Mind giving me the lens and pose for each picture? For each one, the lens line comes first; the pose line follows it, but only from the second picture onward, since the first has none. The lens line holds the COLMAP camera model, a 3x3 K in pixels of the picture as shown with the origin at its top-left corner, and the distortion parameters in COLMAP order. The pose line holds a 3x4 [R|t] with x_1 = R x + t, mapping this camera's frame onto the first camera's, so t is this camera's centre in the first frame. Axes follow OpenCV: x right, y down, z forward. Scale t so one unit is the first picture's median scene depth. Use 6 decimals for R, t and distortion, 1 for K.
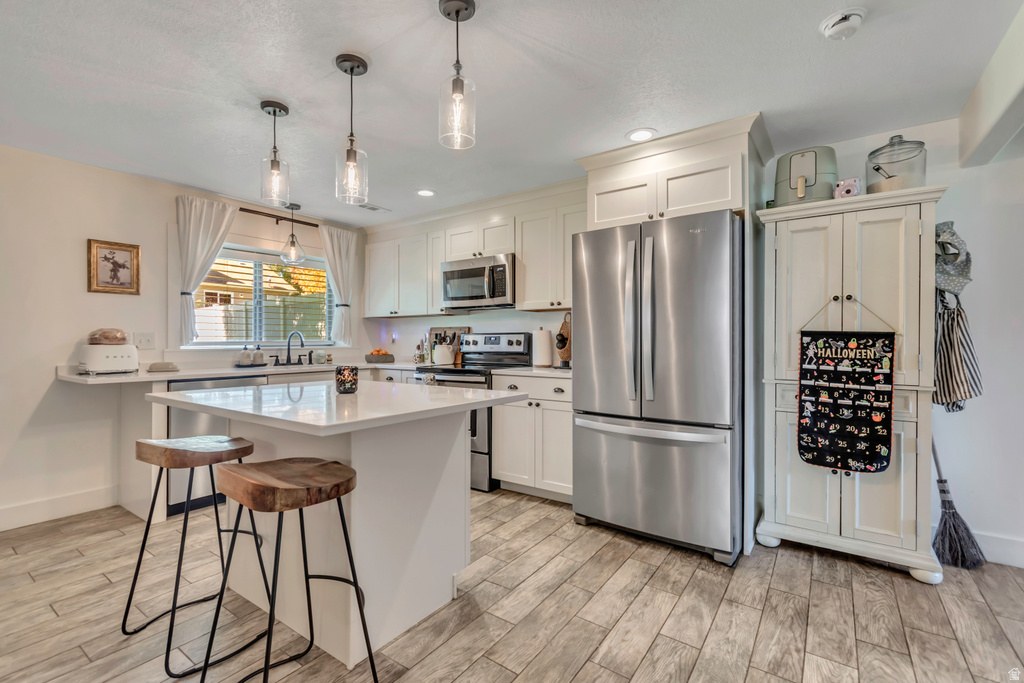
lens RADIAL K [[457.3, 0, 514.0], [0, 457.3, 340.0], [0, 0, 1]] dist [0.003528, -0.001971]
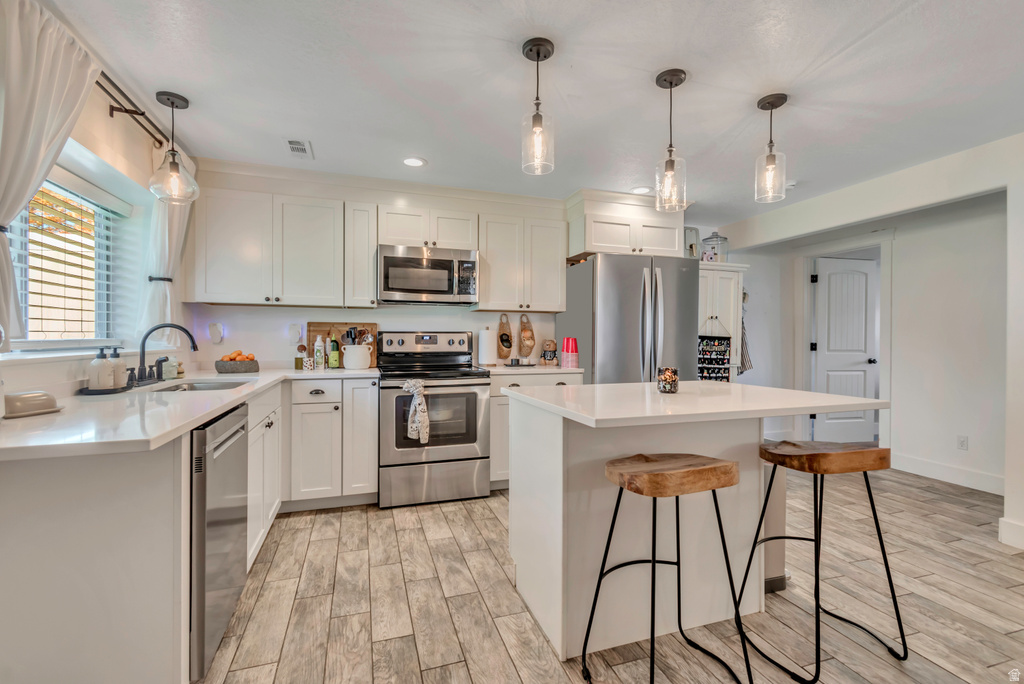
lens RADIAL K [[457.3, 0, 514.3], [0, 457.3, 342.5], [0, 0, 1]] dist [0.003528, -0.001971]
pose [[0.588193, -0.003478, 0.808713, -1.151230], [-0.006900, 0.999933, 0.009319, -0.004835], [-0.808691, -0.011061, 0.588129, 0.548279]]
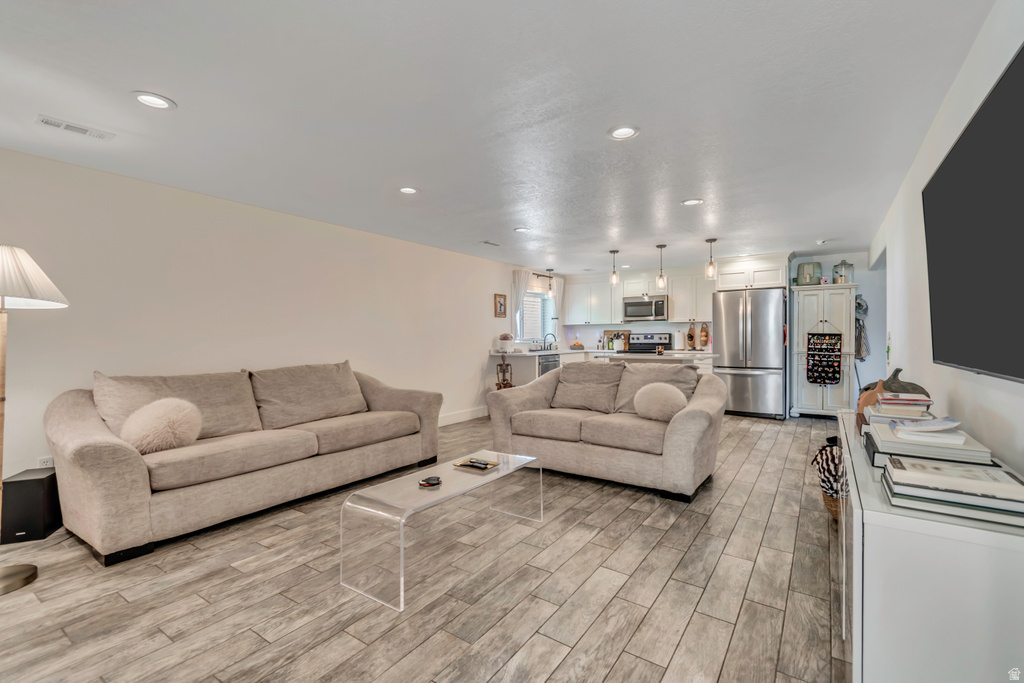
lens RADIAL K [[457.3, 0, 510.8], [0, 457.3, 341.8], [0, 0, 1]] dist [0.003528, -0.001971]
pose [[0.999722, -0.006446, 0.022665, -1.166817], [0.006151, 0.999896, 0.013066, -0.015209], [-0.022747, -0.012923, 0.999658, -1.628529]]
